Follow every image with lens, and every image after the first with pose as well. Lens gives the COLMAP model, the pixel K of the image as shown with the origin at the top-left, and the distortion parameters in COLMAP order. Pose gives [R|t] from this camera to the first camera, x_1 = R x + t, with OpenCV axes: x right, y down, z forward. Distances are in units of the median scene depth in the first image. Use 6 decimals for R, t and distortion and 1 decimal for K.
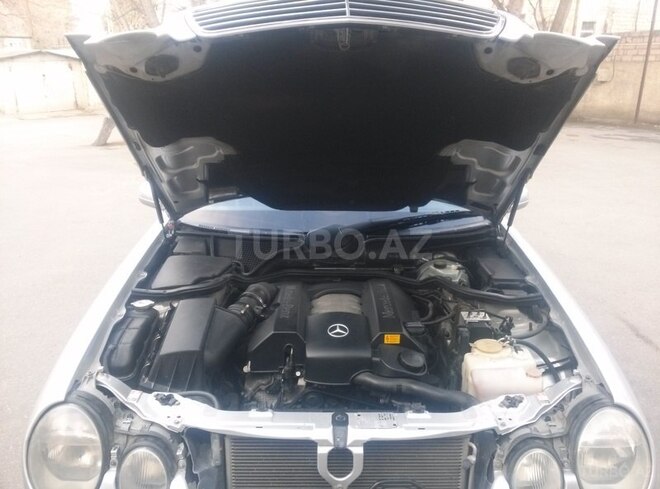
lens RADIAL K [[545.1, 0, 329.9], [0, 545.1, 232.2], [0, 0, 1]] dist [0.018547, -0.013460]
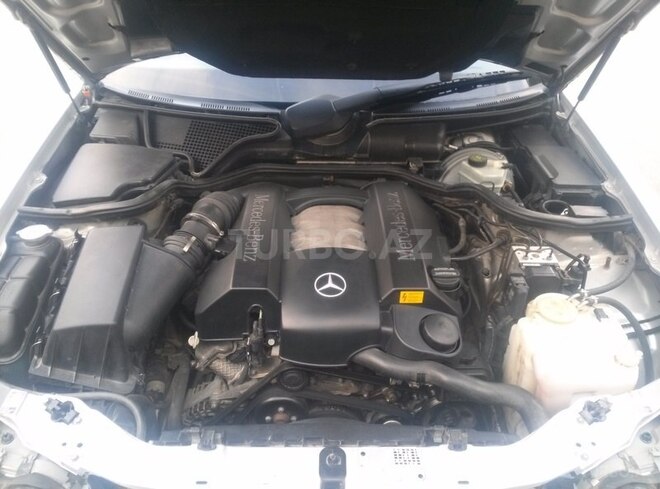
lens RADIAL K [[545.1, 0, 329.9], [0, 545.1, 232.2], [0, 0, 1]] dist [0.018547, -0.013460]
pose [[0.999827, 0.001900, 0.018503, 0.002040], [-0.007527, 0.951005, 0.309085, -0.075193], [-0.017009, -0.309171, 0.950854, 0.357067]]
